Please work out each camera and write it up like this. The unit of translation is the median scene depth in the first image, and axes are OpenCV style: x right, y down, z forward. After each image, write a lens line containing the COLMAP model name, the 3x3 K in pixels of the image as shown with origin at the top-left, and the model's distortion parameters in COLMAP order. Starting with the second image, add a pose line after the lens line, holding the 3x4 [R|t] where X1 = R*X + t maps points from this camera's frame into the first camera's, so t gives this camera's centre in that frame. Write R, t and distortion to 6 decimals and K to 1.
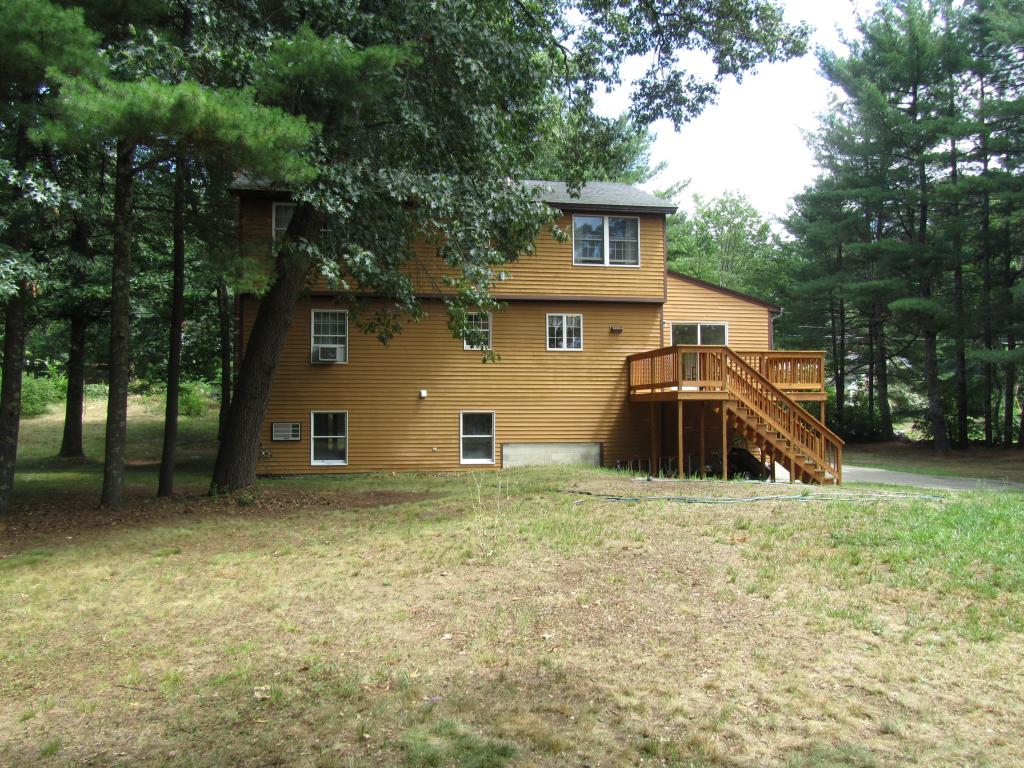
lens RADIAL K [[844.5, 0, 515.3], [0, 844.5, 386.0], [0, 0, 1]] dist [-0.044766, 0.012543]
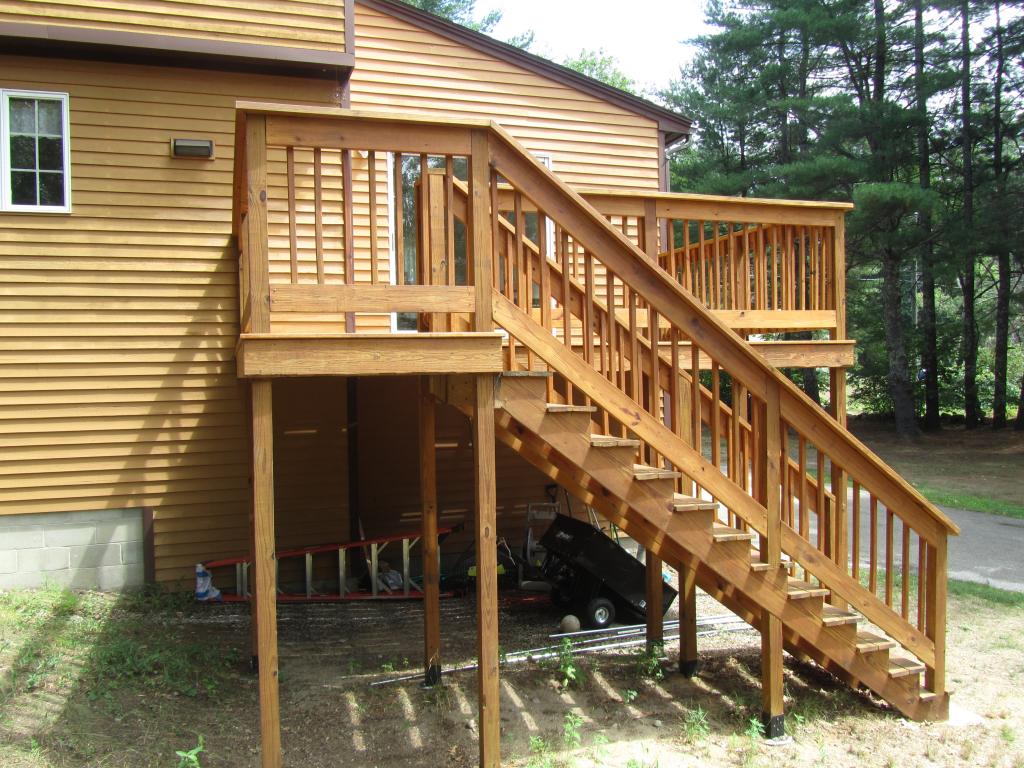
lens RADIAL K [[844.5, 0, 514.5], [0, 844.5, 383.9], [0, 0, 1]] dist [-0.044766, 0.012543]
pose [[0.989525, -0.017989, 0.143238, 0.213215], [0.011623, 0.998912, 0.045158, 0.008642], [-0.143895, -0.043020, 0.988658, 0.744581]]
